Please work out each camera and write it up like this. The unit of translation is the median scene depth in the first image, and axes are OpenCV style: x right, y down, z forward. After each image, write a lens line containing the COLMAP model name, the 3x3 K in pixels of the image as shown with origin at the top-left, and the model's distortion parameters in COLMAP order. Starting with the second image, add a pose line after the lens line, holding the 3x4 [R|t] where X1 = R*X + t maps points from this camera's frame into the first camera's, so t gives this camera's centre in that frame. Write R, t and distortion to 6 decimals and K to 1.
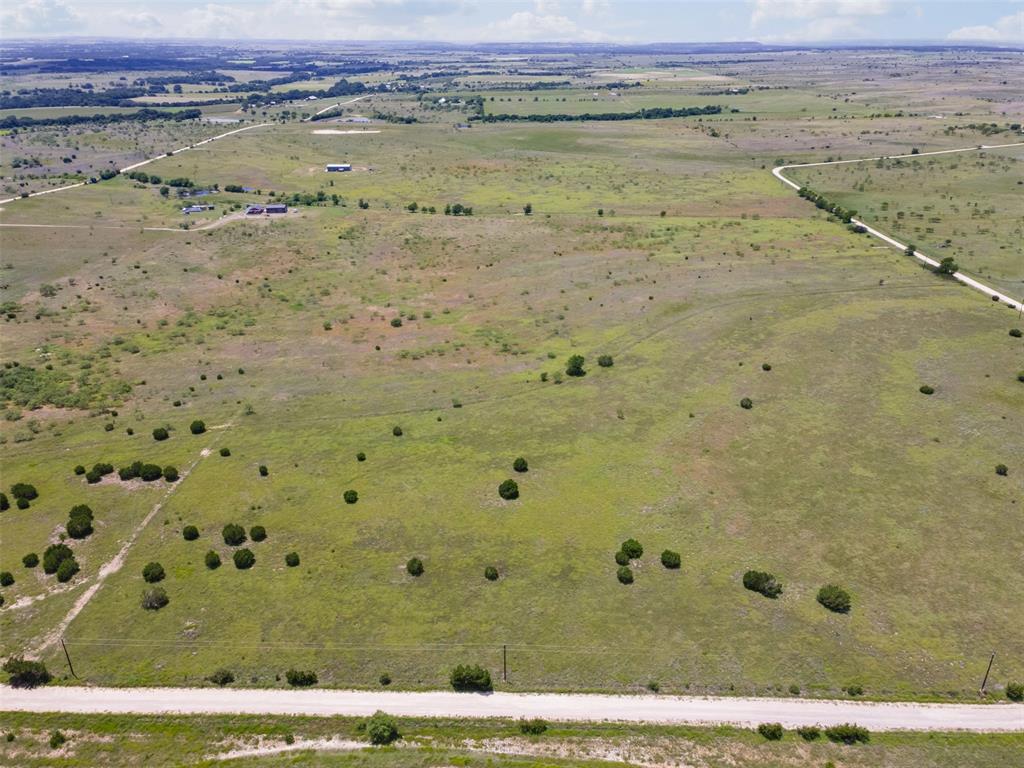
lens RADIAL K [[749.6, 0, 514.9], [0, 749.6, 387.3], [0, 0, 1]] dist [0.014075, 0.051212]
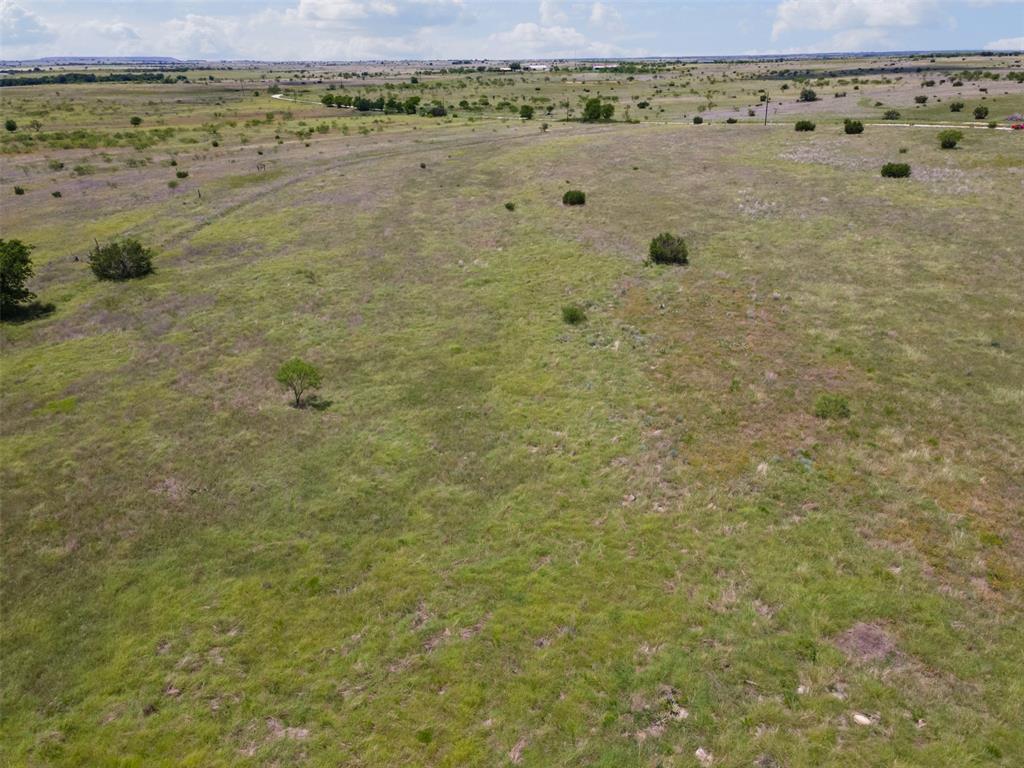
lens RADIAL K [[749.6, 0, 514.9], [0, 749.6, 387.3], [0, 0, 1]] dist [0.014075, 0.051212]
pose [[0.777020, -0.263573, 0.571638, 0.025086], [0.279028, 0.958244, 0.062551, 0.013825], [-0.564255, 0.110900, 0.818118, 0.284378]]
